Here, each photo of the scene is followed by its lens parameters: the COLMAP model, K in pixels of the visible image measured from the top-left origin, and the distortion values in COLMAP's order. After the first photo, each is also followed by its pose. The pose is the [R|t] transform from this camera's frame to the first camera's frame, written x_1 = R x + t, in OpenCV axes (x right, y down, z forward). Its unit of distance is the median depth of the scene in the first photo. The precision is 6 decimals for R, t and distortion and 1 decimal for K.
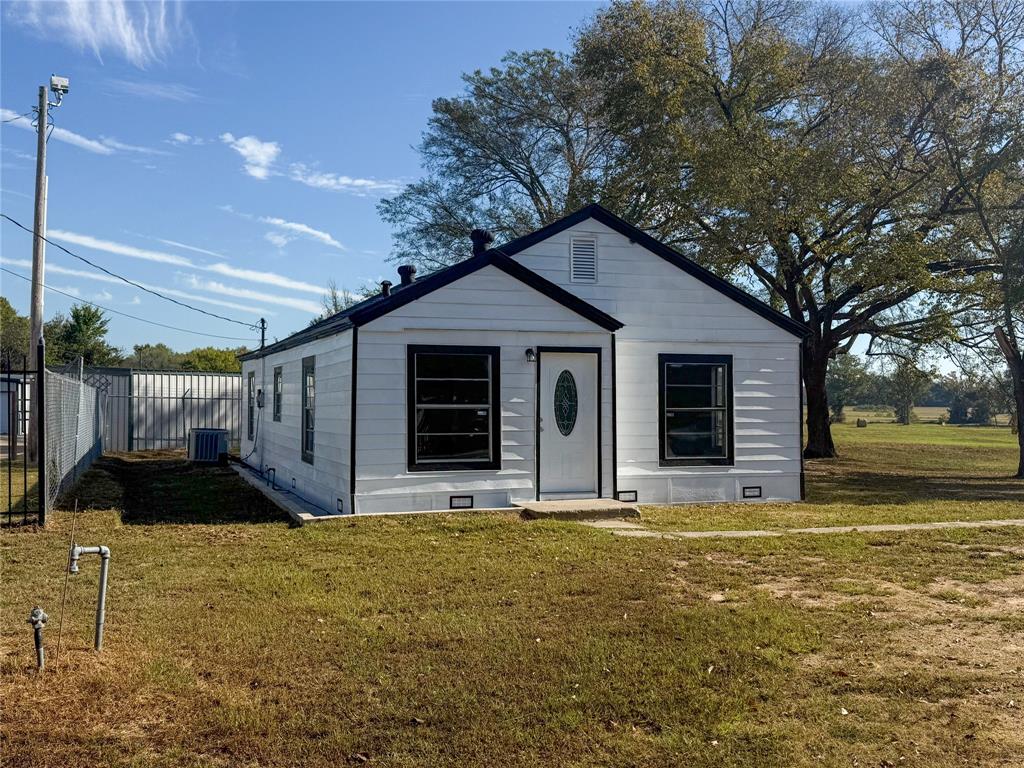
lens RADIAL K [[1042.0, 0, 512.0], [0, 1042.0, 384.0], [0, 0, 1]] dist [0.054470, -0.006830]
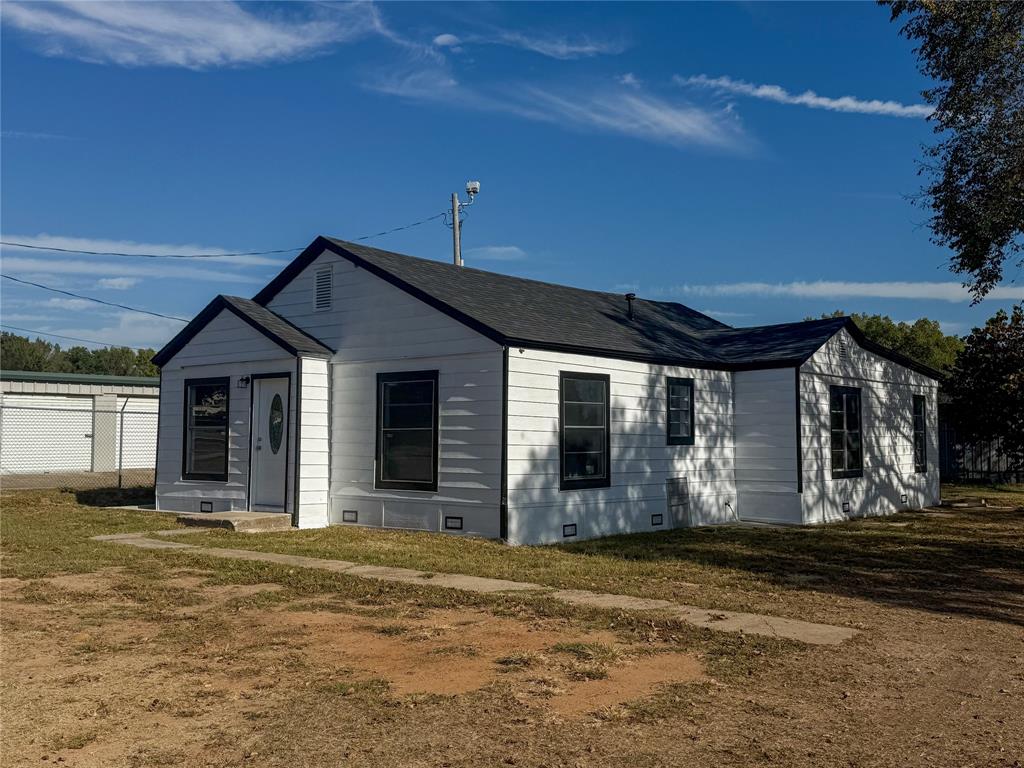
lens RADIAL K [[1042.0, 0, 512.0], [0, 1042.0, 384.0], [0, 0, 1]] dist [0.054470, -0.006830]
pose [[0.503722, -0.048252, -0.862517, 1.048325], [0.011749, 0.998729, -0.049011, 0.030499], [0.863786, 0.014555, 0.503649, 0.612483]]
